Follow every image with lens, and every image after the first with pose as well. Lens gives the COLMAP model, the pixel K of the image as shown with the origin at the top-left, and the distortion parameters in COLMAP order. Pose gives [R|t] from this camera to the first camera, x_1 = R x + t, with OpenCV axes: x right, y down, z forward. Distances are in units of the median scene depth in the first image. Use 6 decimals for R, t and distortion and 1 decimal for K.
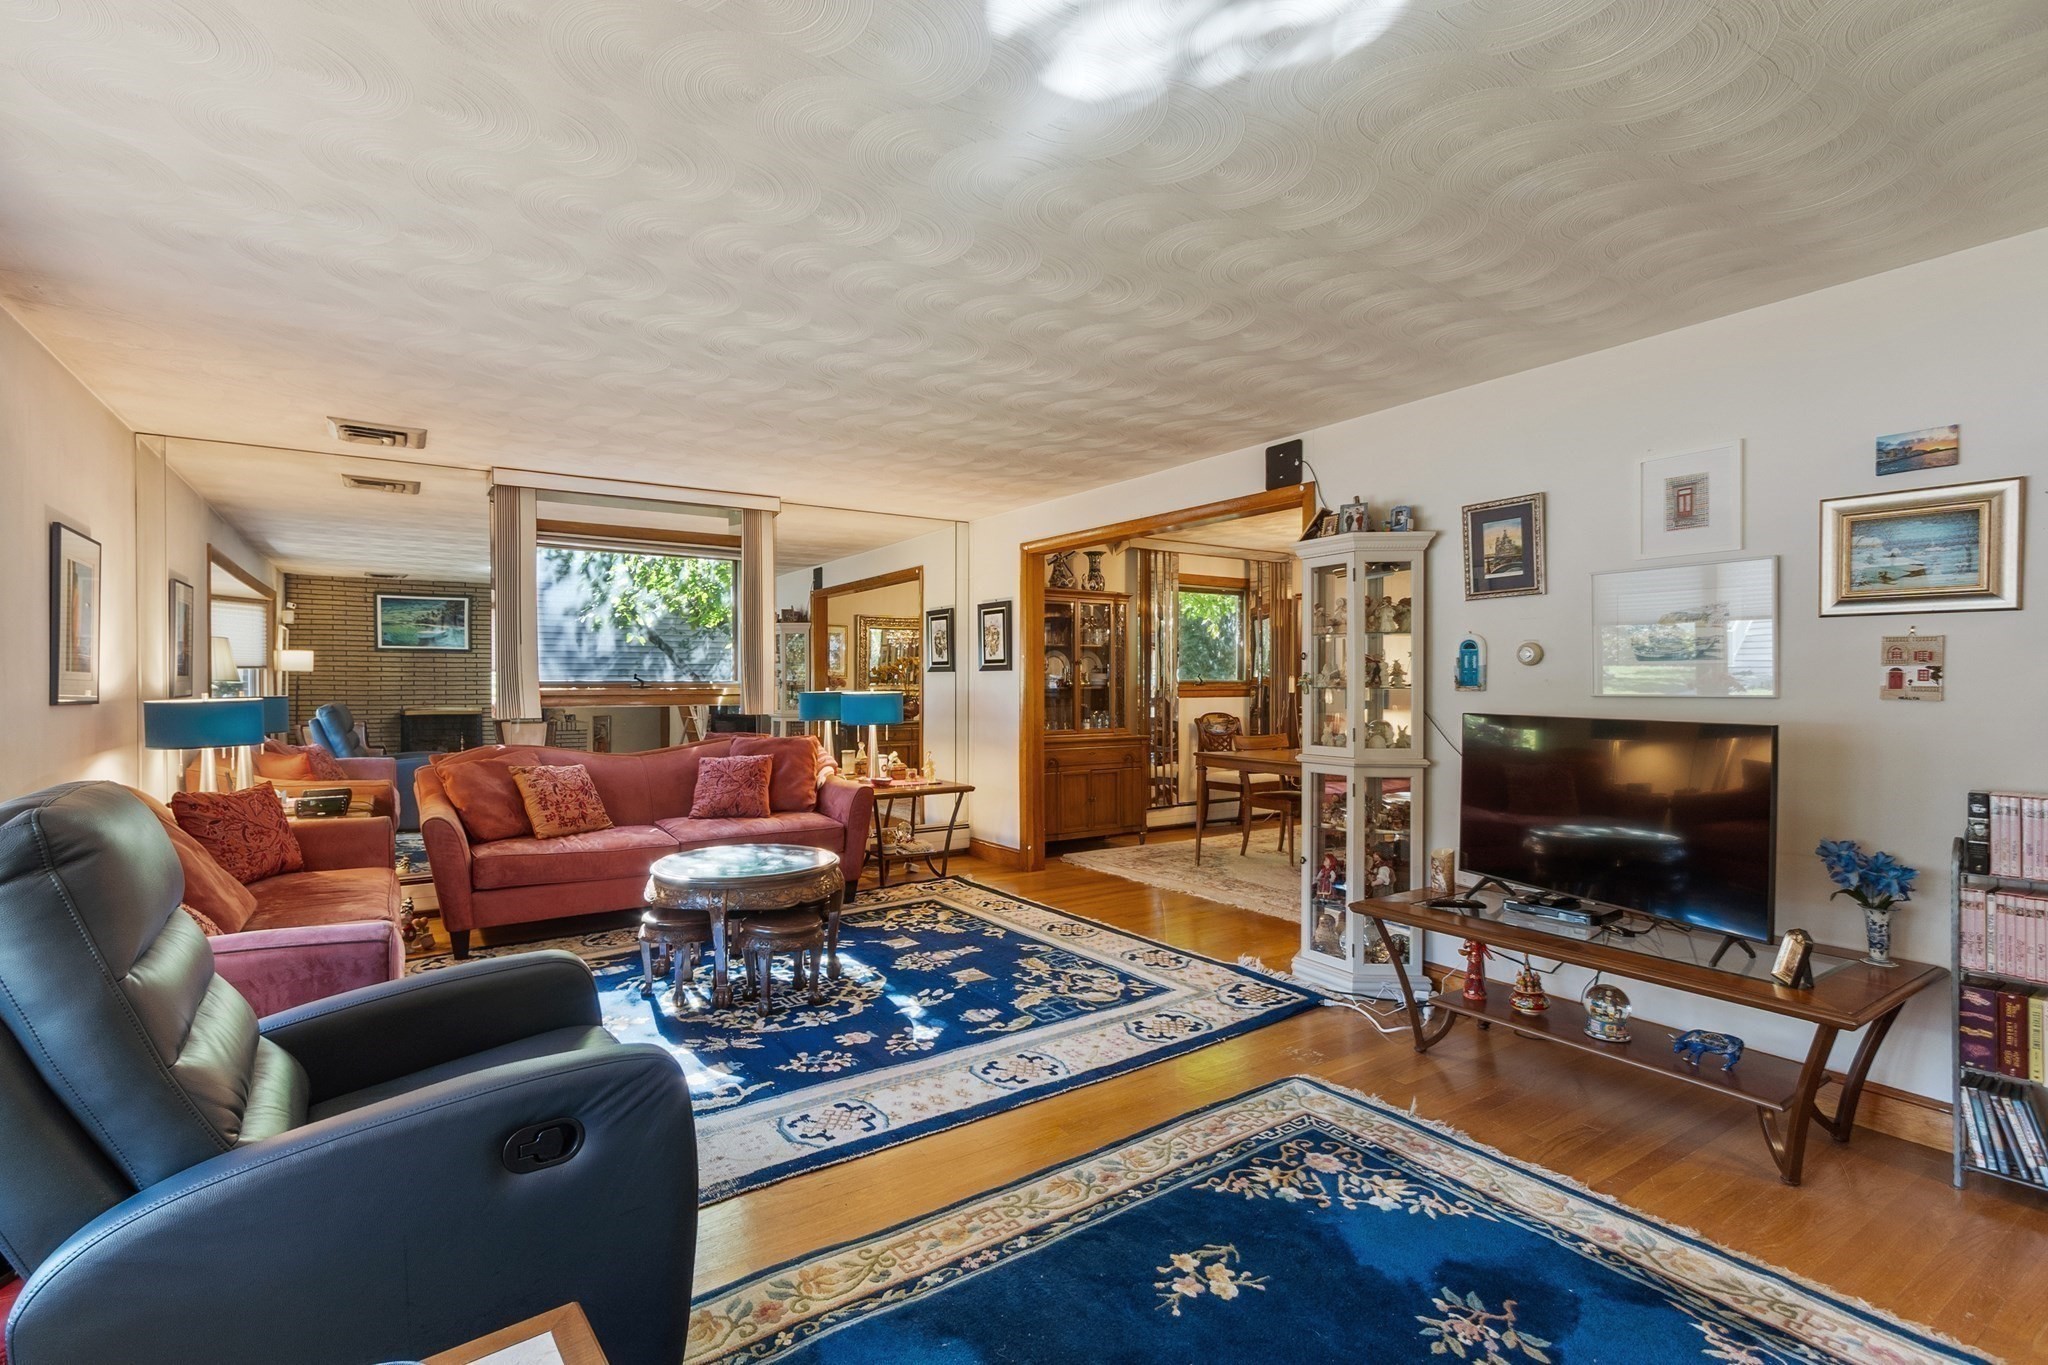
lens RADIAL K [[929.8, 0, 970.1], [0, 929.8, 694.7], [0, 0, 1]] dist [0.001351, -0.000044]
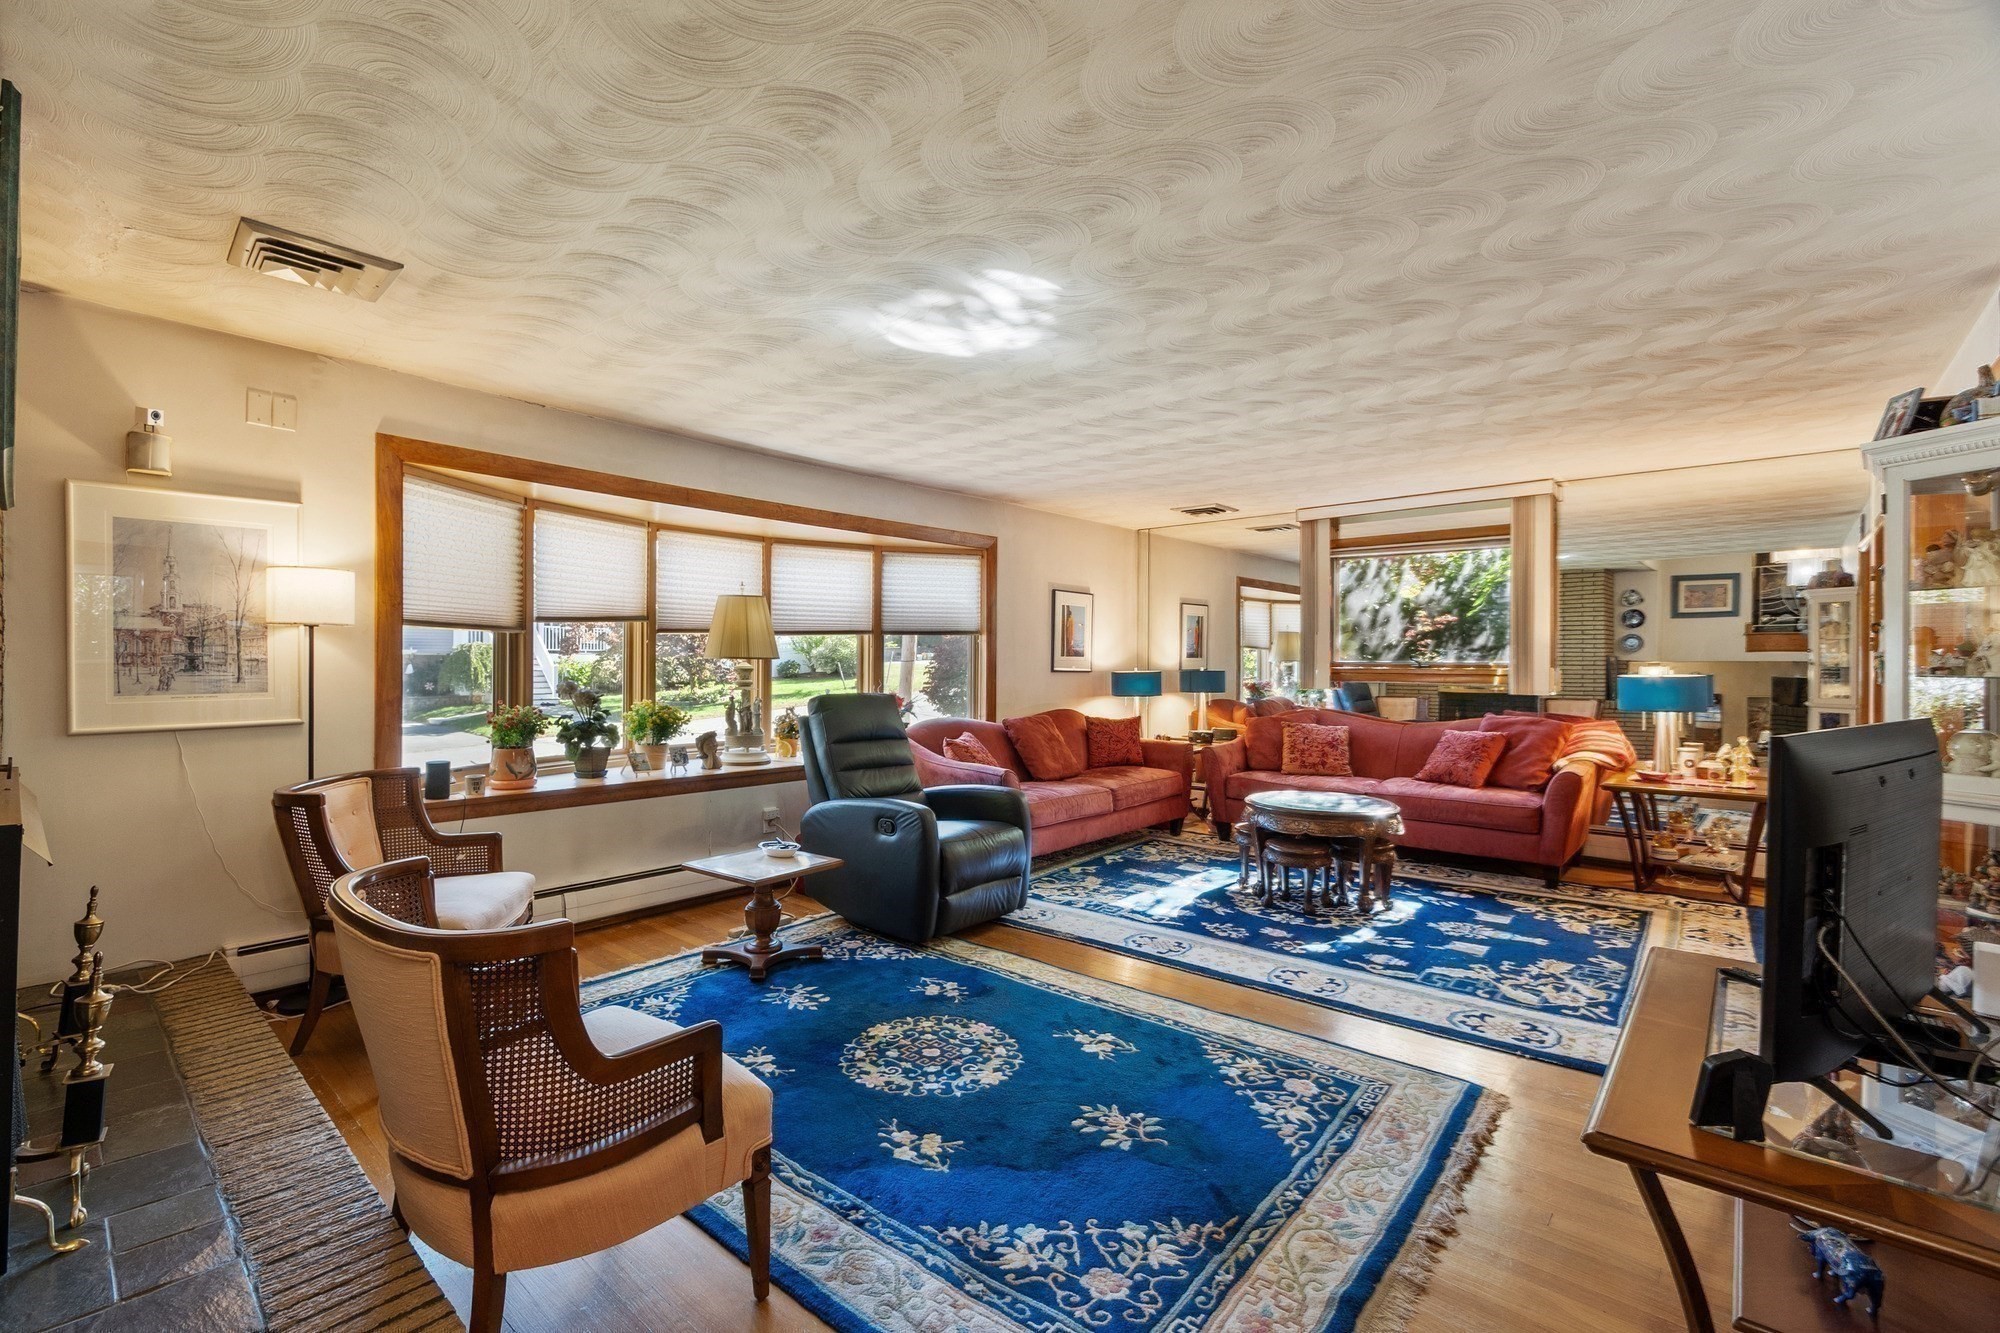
lens RADIAL K [[877.8, 0, 939.5], [0, 877.8, 658.8], [0, 0, 1]] dist [0.001881, 0.000150]
pose [[0.249345, 0.000591, -0.968415, 0.889171], [-0.017137, 0.999846, -0.003802, -0.008102], [0.968263, 0.017544, 0.249316, 0.196330]]
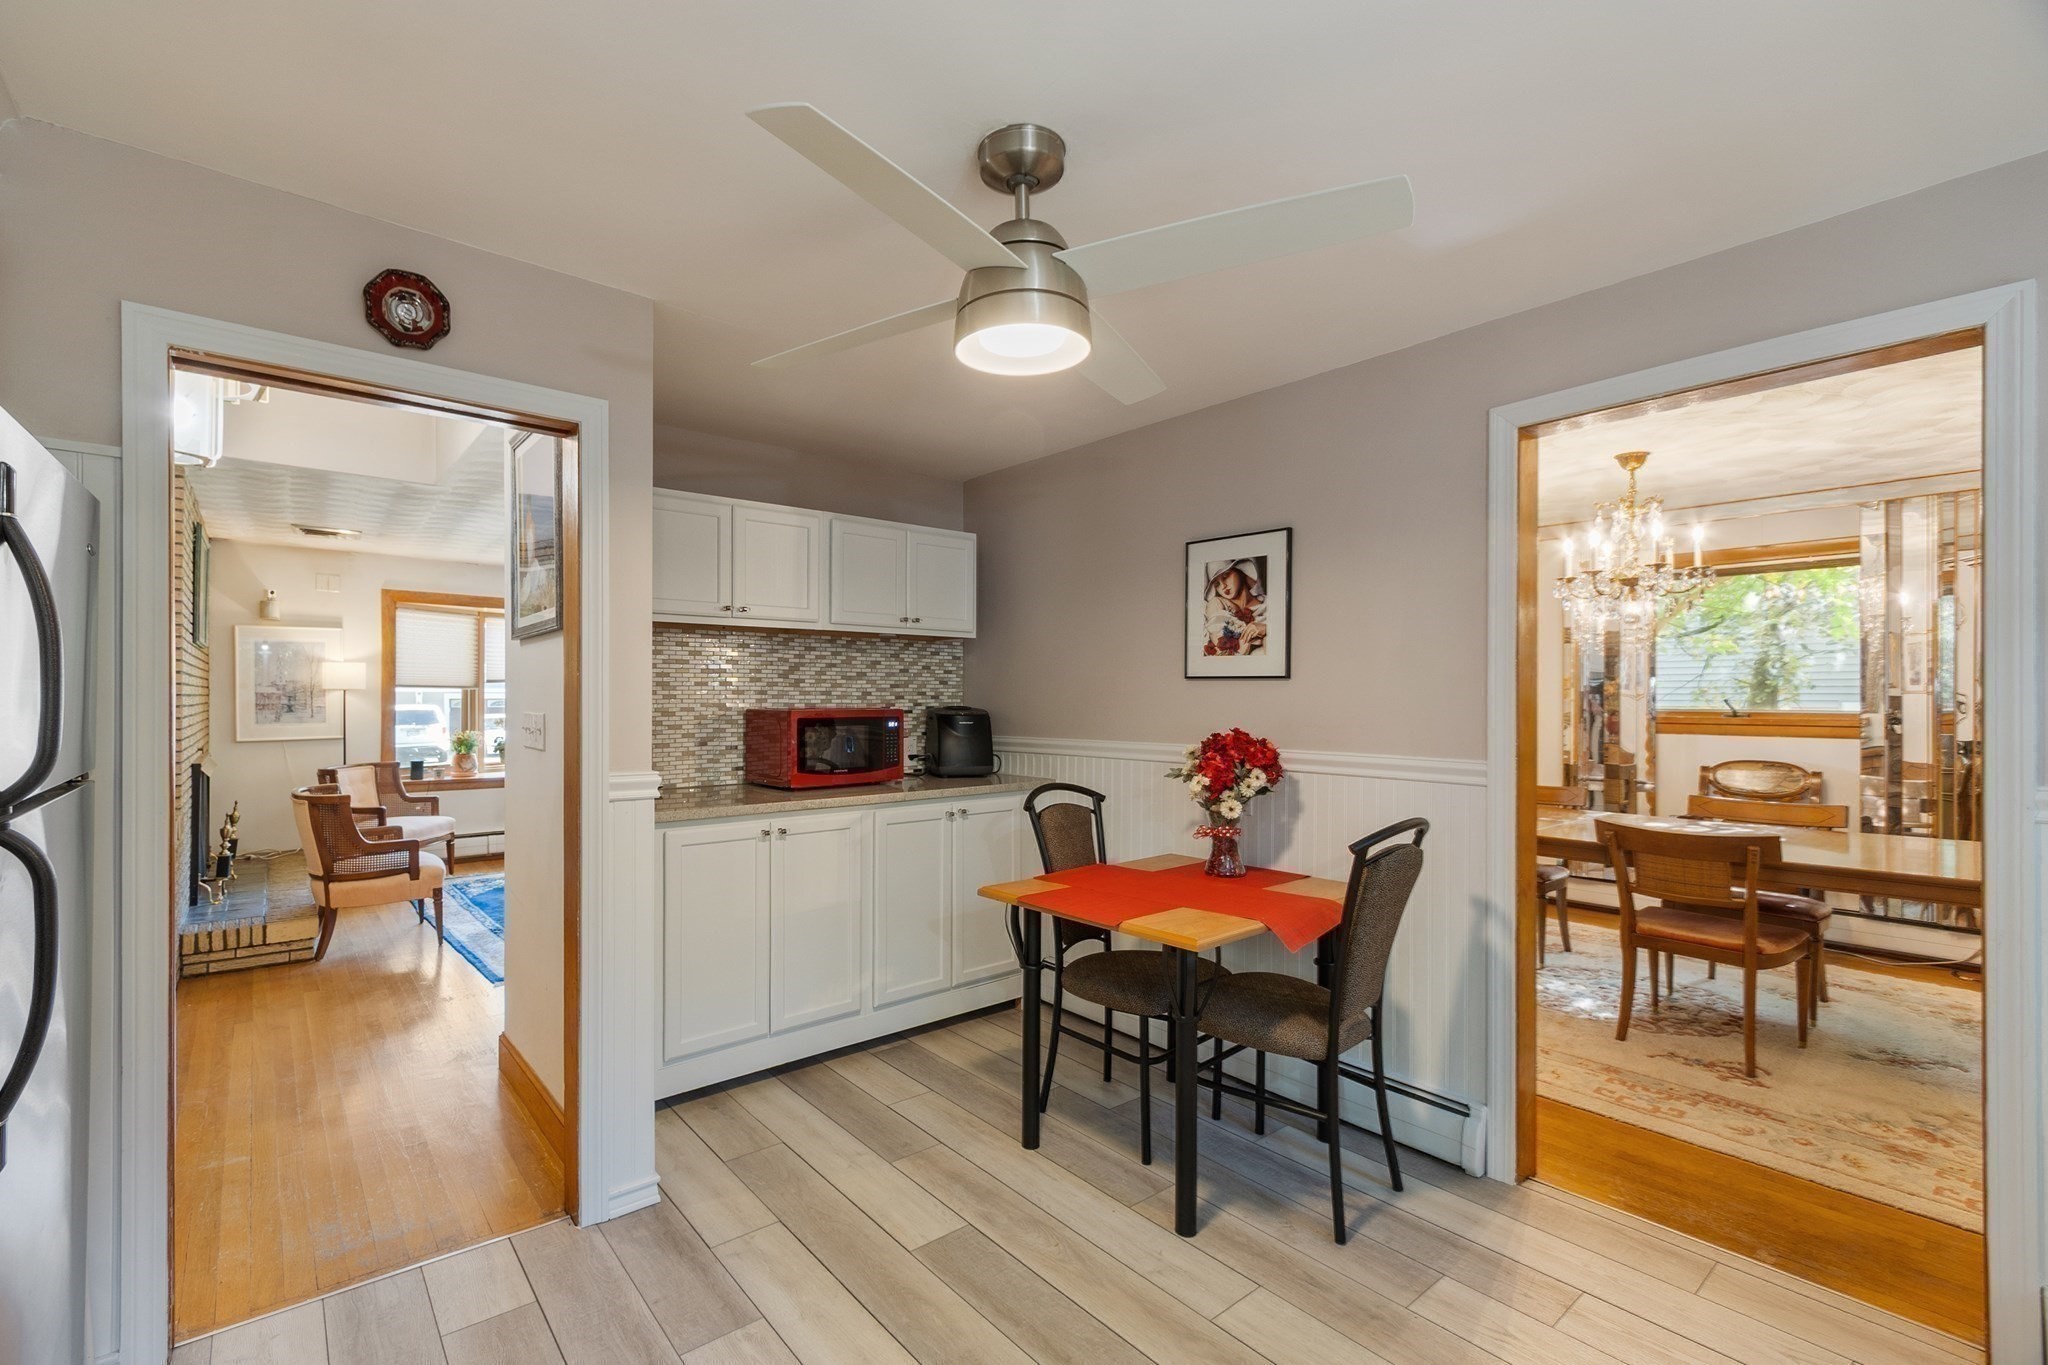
lens RADIAL K [[904.4, 0, 968.9], [0, 904.4, 697.4], [0, 0, 1]] dist [0.003536, 0.000193]
pose [[0.095355, 0.002223, -0.995441, 1.841177], [-0.013339, 0.999911, 0.000955, -0.037131], [0.995354, 0.013187, 0.095376, 0.900012]]
